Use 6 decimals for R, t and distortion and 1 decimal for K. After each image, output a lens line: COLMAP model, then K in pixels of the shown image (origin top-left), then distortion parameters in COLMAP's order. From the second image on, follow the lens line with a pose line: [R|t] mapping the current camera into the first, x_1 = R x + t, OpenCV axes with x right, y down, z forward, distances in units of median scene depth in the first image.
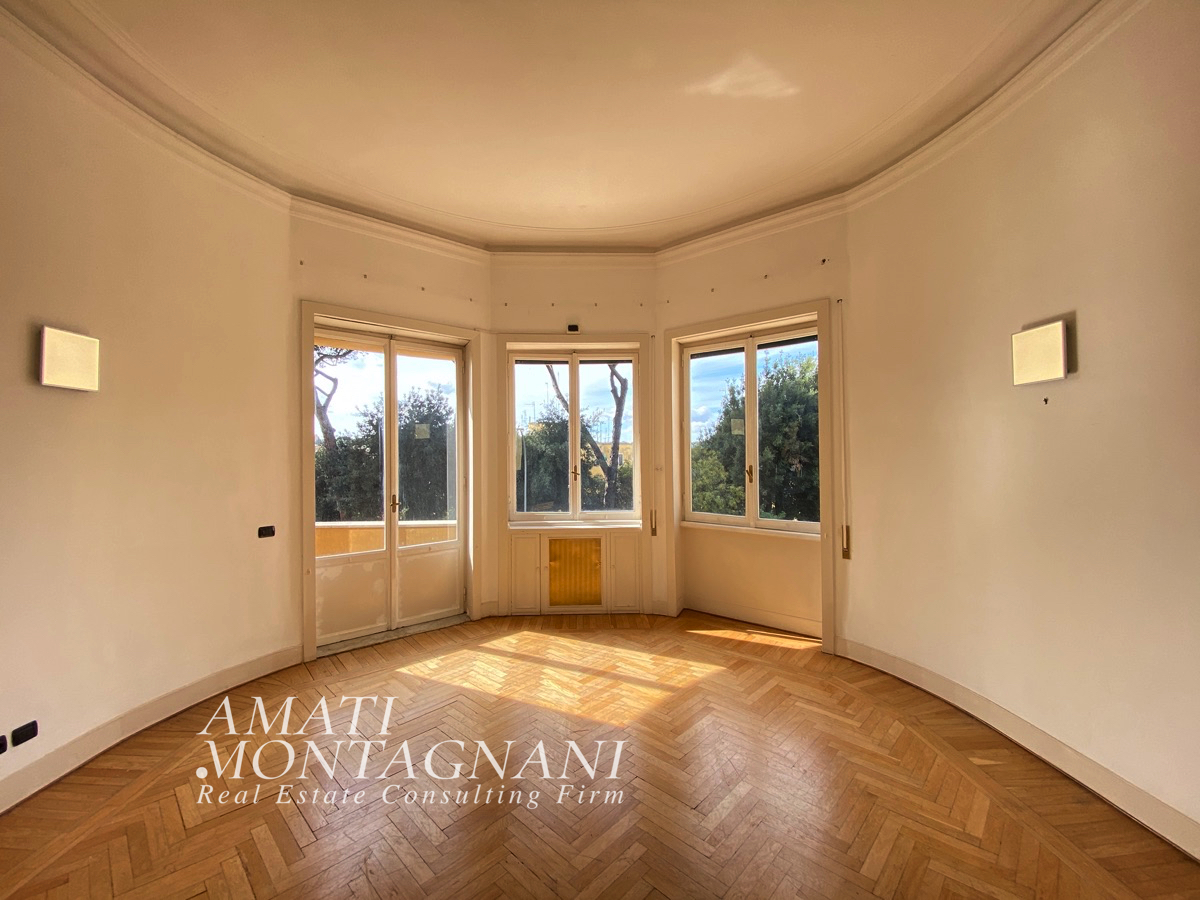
lens RADIAL K [[484.3, 0, 600.0], [0, 484.3, 450.0], [0, 0, 1]] dist [0.072102, -0.038159]
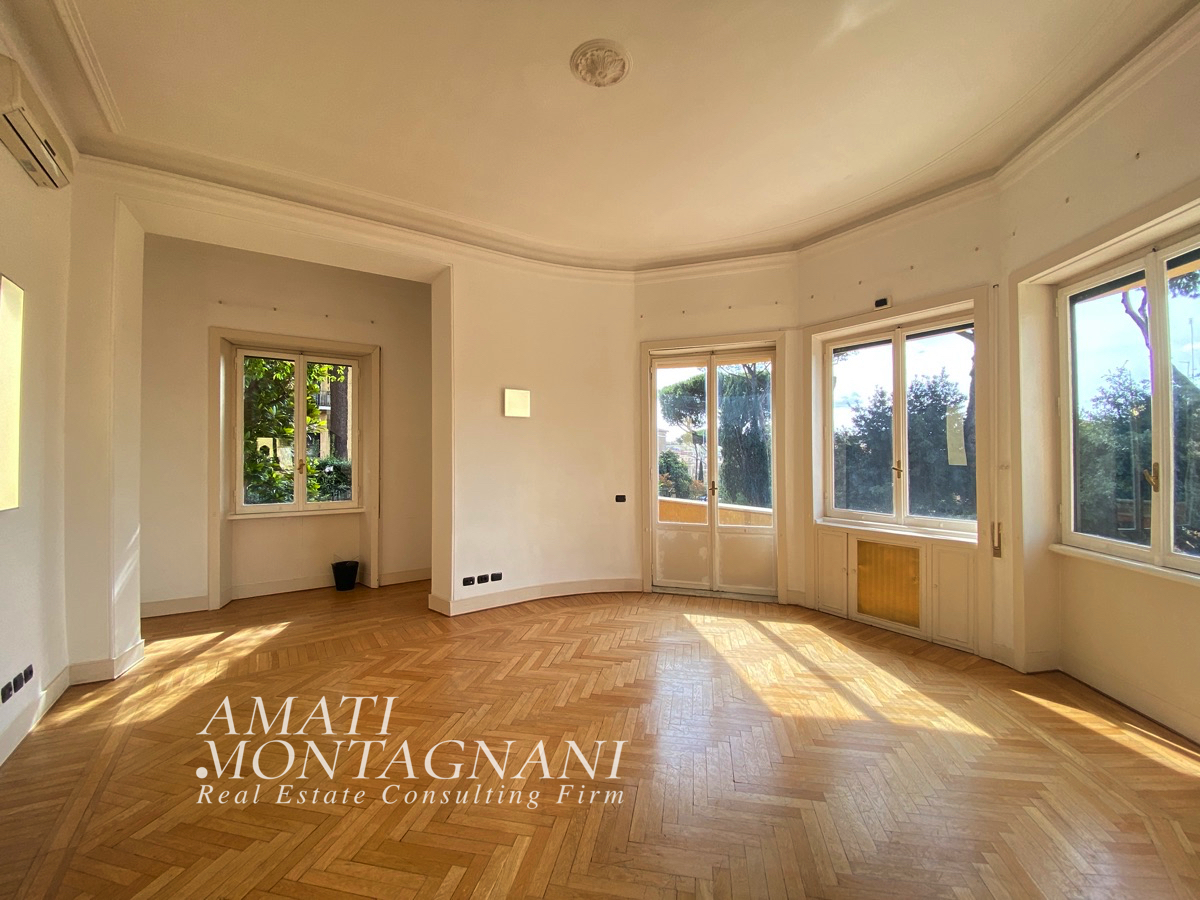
lens RADIAL K [[484.3, 0, 600.0], [0, 484.3, 450.0], [0, 0, 1]] dist [0.072102, -0.038159]
pose [[0.565431, -0.002327, -0.824792, 0.423540], [0.009549, 0.999947, 0.003725, 0.006027], [0.824740, -0.009982, 0.565423, 0.080194]]
